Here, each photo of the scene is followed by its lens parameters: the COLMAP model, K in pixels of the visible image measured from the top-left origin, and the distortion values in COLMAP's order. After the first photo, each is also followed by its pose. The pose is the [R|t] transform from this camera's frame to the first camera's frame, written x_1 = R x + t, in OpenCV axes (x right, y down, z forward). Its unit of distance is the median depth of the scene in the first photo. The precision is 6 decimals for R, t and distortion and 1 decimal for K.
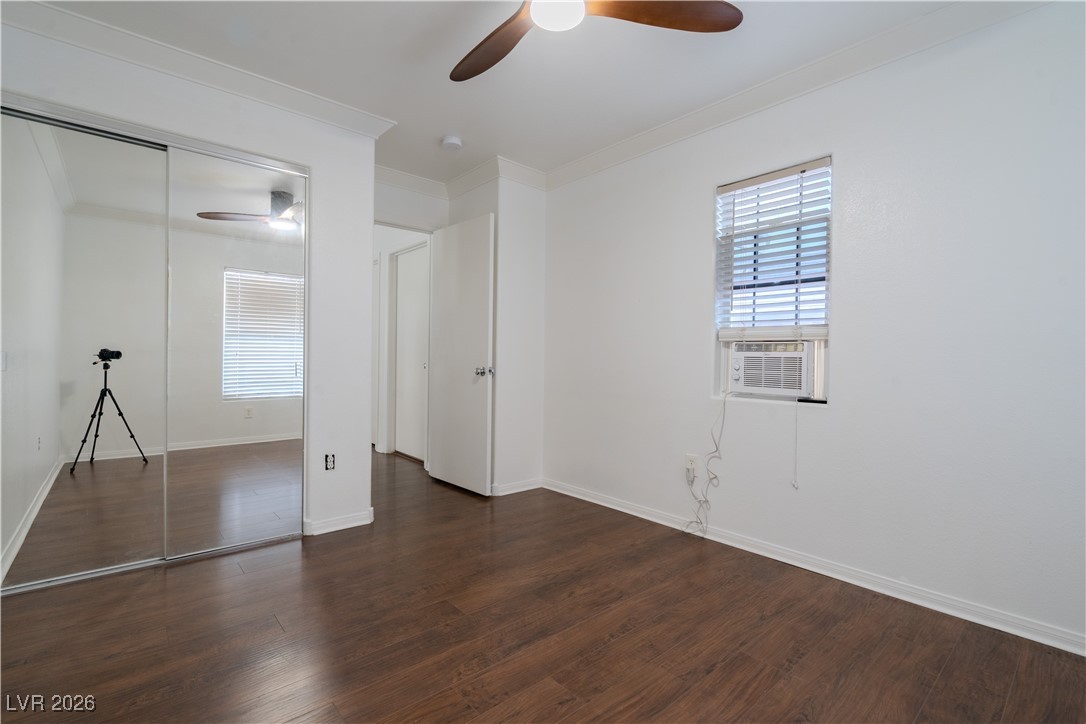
lens RADIAL K [[489.5, 0, 532.6], [0, 489.5, 359.1], [0, 0, 1]] dist [-0.009348, 0.002722]
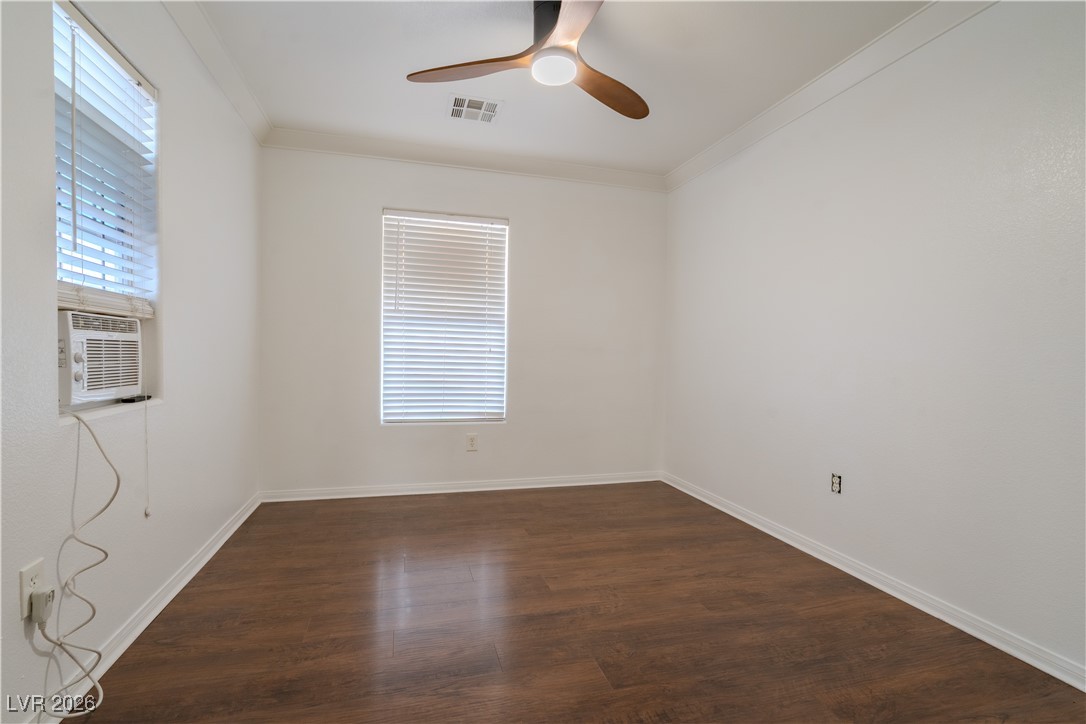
lens RADIAL K [[489.5, 0, 540.3], [0, 489.5, 365.3], [0, 0, 1]] dist [-0.009348, 0.002722]
pose [[-0.907367, -0.043605, 0.418071, -0.404856], [-0.030294, 0.998802, 0.038427, -0.018771], [-0.419246, 0.022202, -0.907601, 1.895989]]
